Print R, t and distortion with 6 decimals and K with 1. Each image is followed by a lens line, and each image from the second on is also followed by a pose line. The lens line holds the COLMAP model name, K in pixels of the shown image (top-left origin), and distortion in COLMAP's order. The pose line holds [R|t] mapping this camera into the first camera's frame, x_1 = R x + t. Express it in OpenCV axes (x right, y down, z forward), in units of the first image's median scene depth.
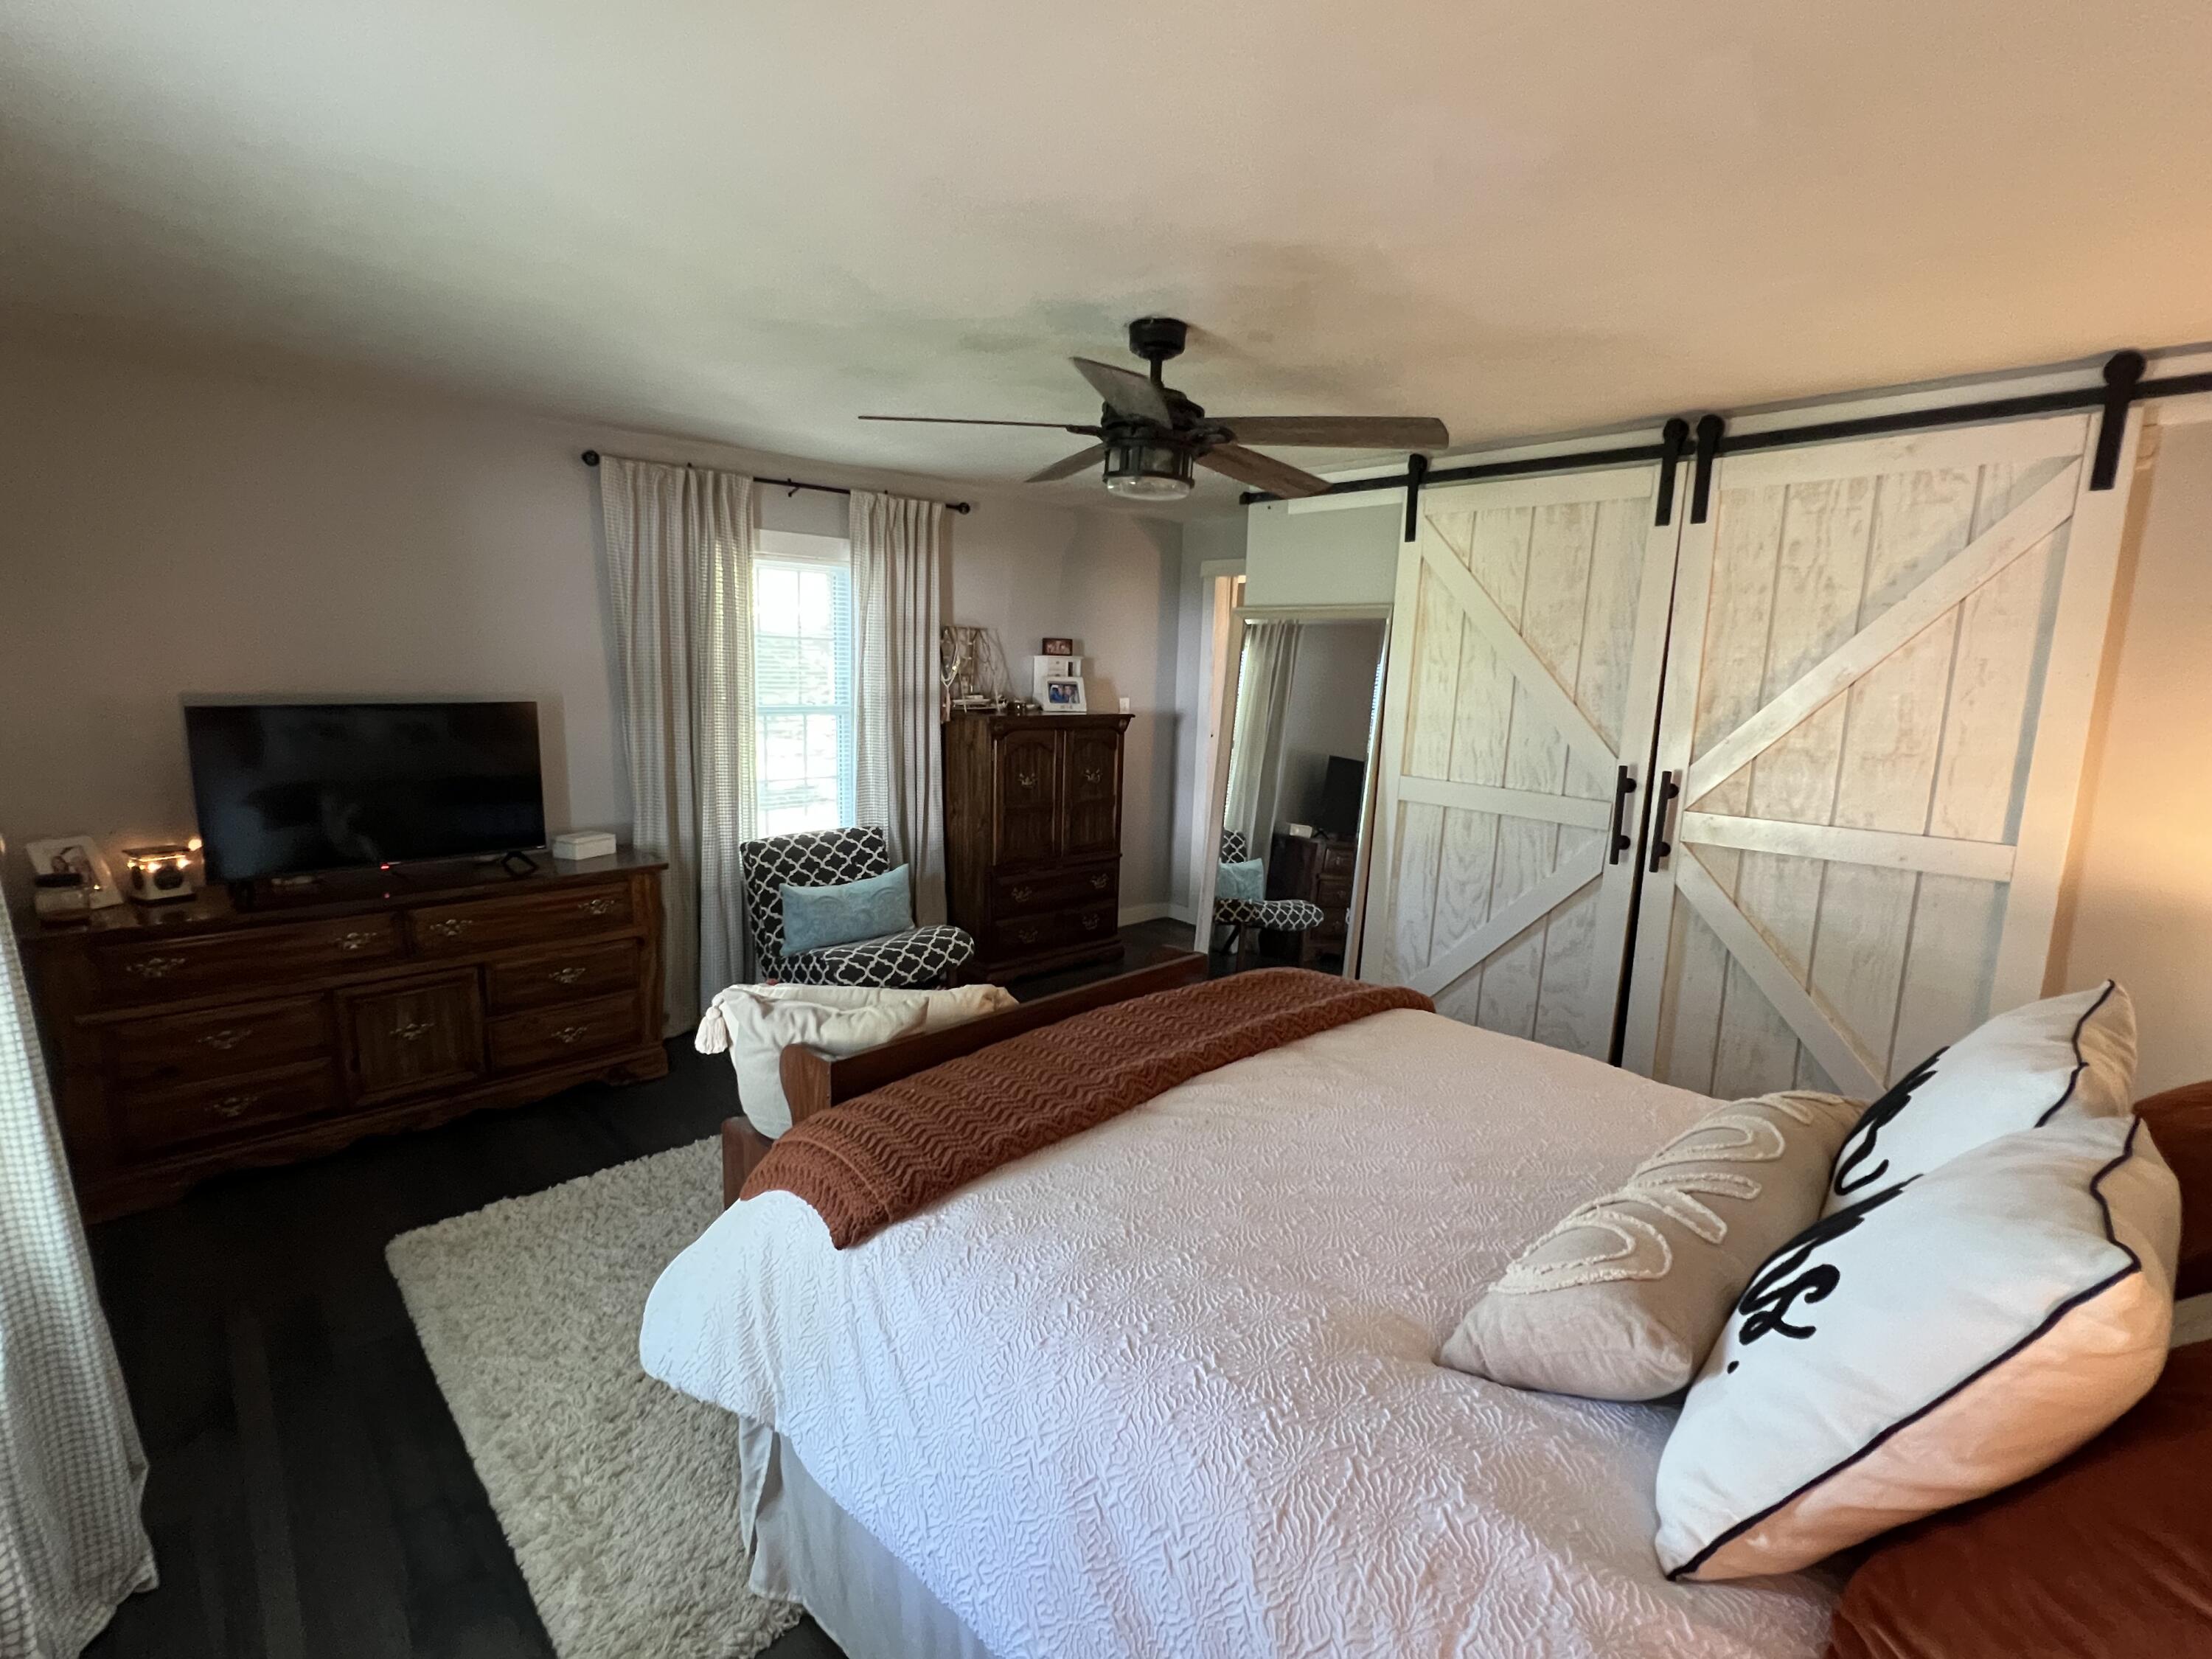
lens RADIAL K [[988.9, 0, 1102.5], [0, 988.9, 832.0], [0, 0, 1]] dist [-0.002792, -0.000306]
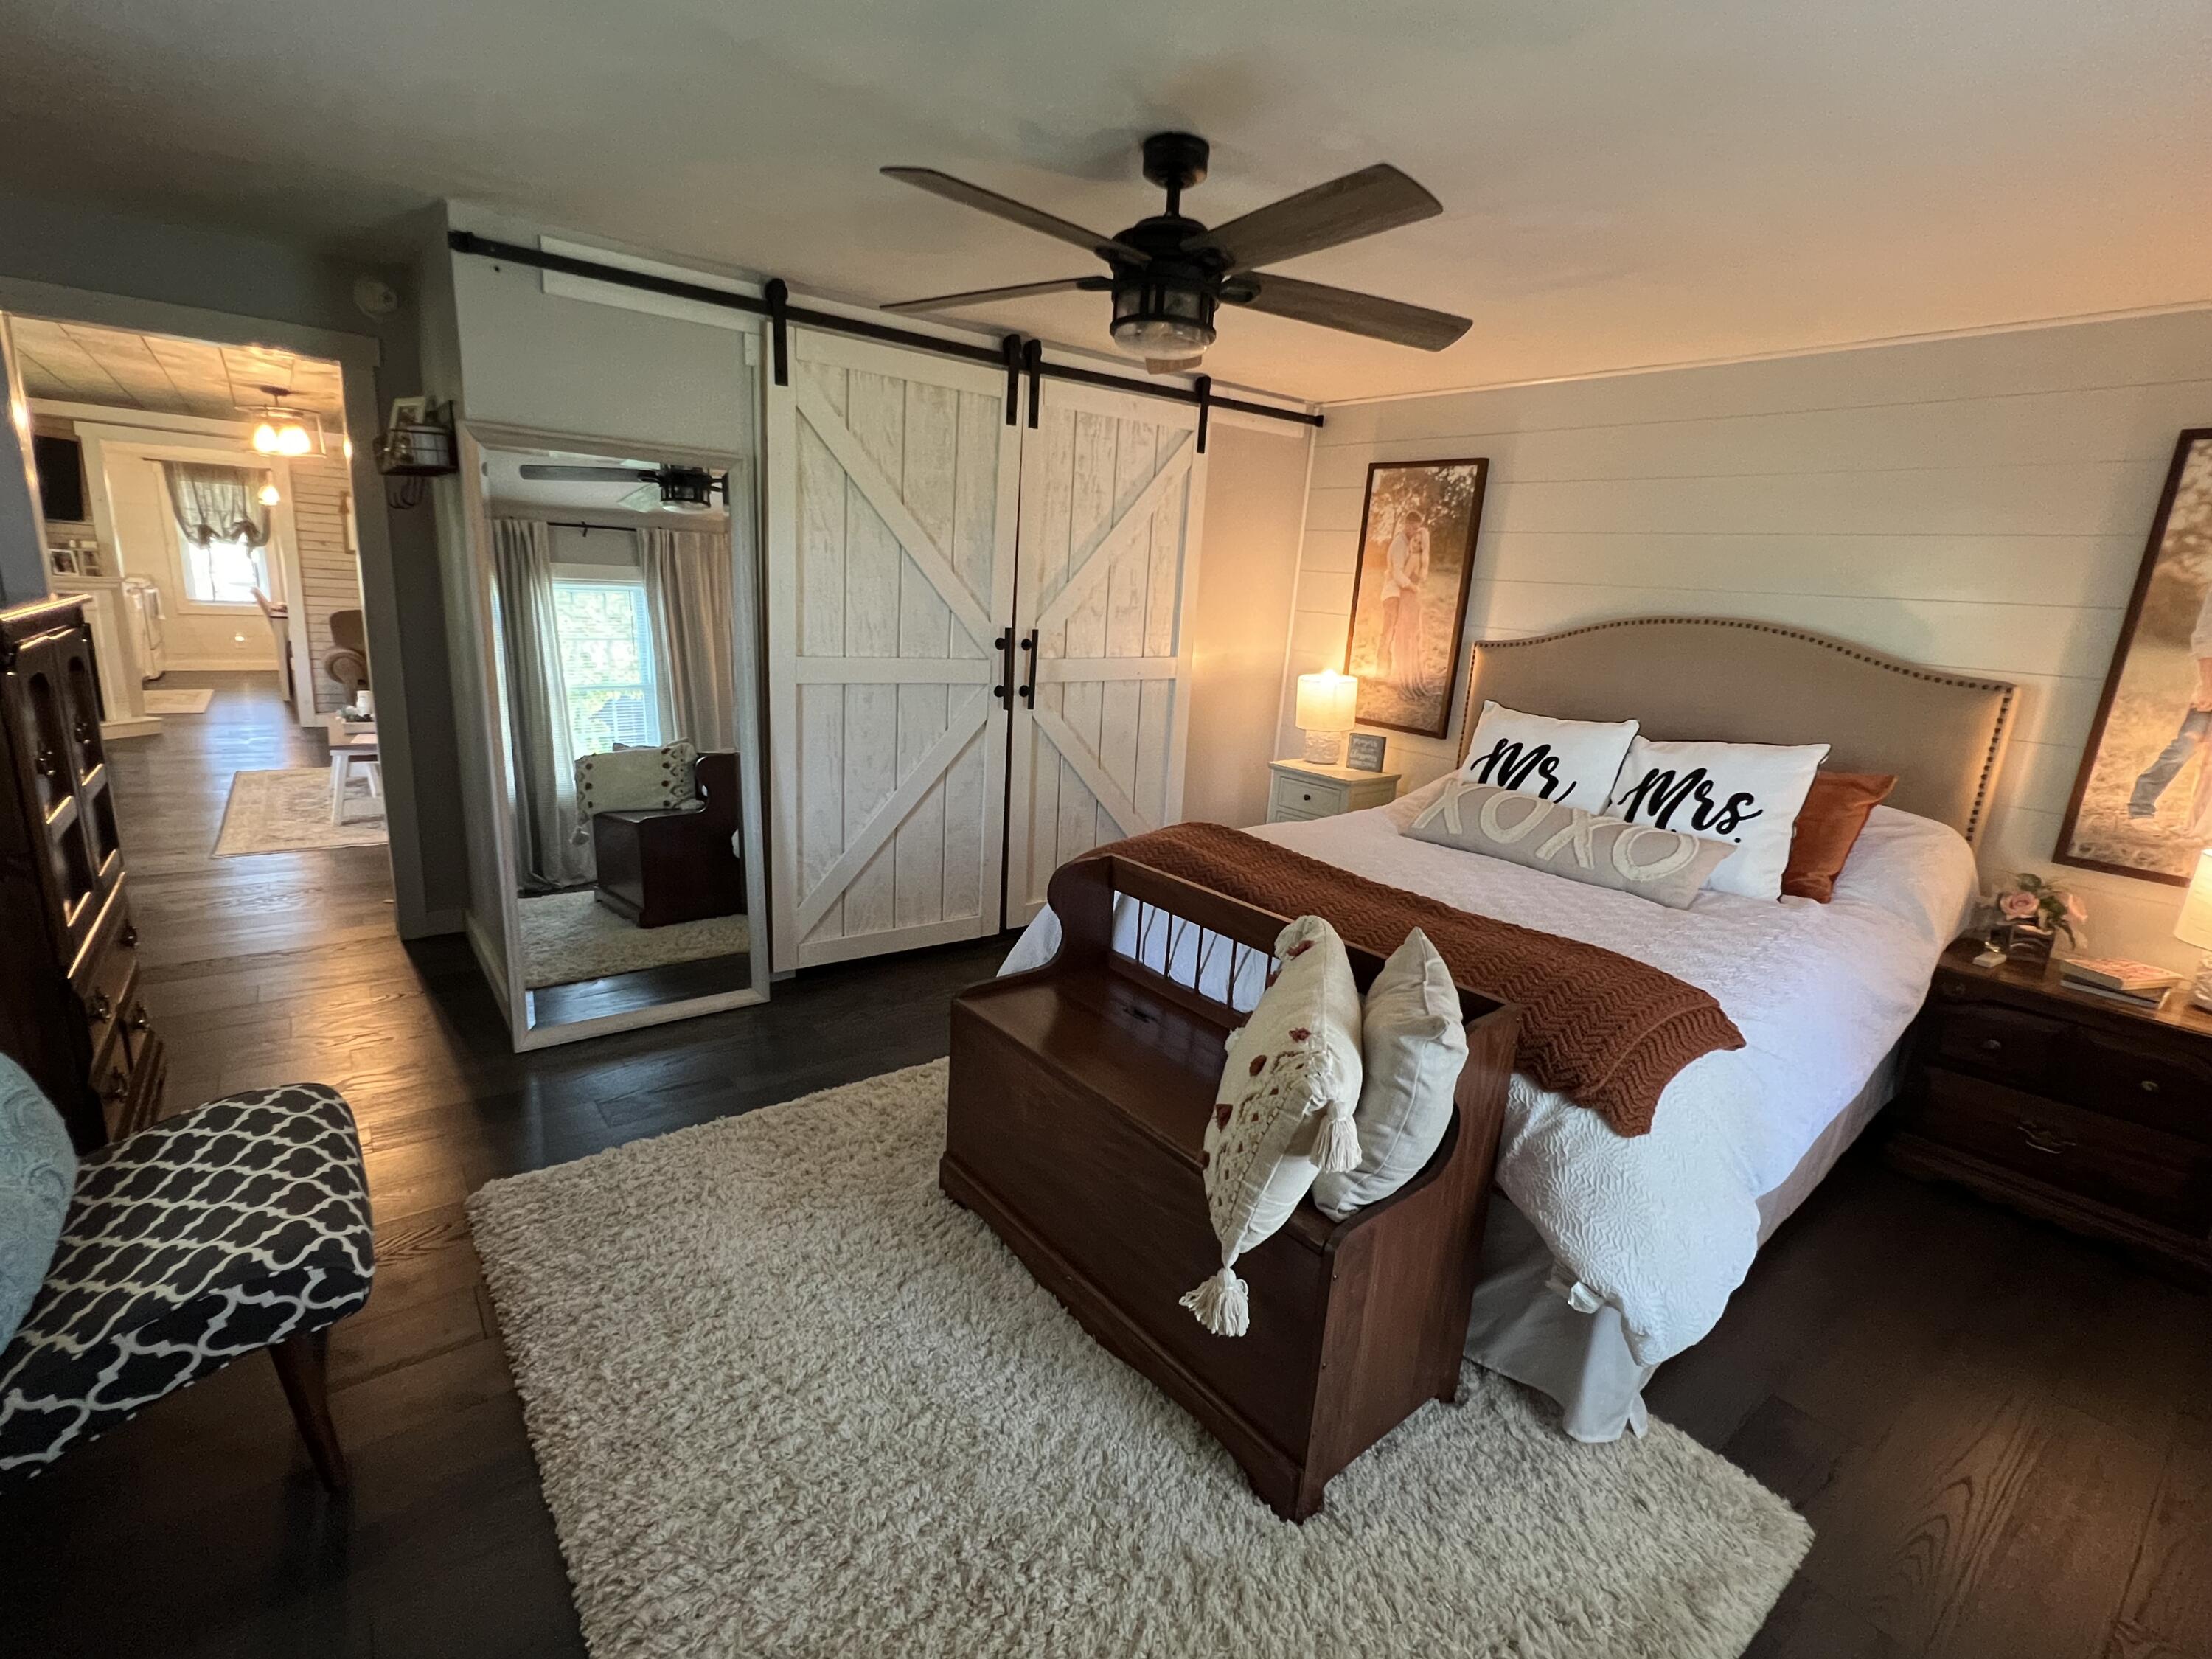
lens RADIAL K [[988.9, 0, 1102.5], [0, 988.9, 806.8], [0, 0, 1]] dist [-0.002792, -0.000306]
pose [[0.114637, -0.256293, 0.959777, -0.673623], [0.104142, 0.963923, 0.244962, -0.138827], [-0.987934, 0.071872, 0.137192, 0.727064]]
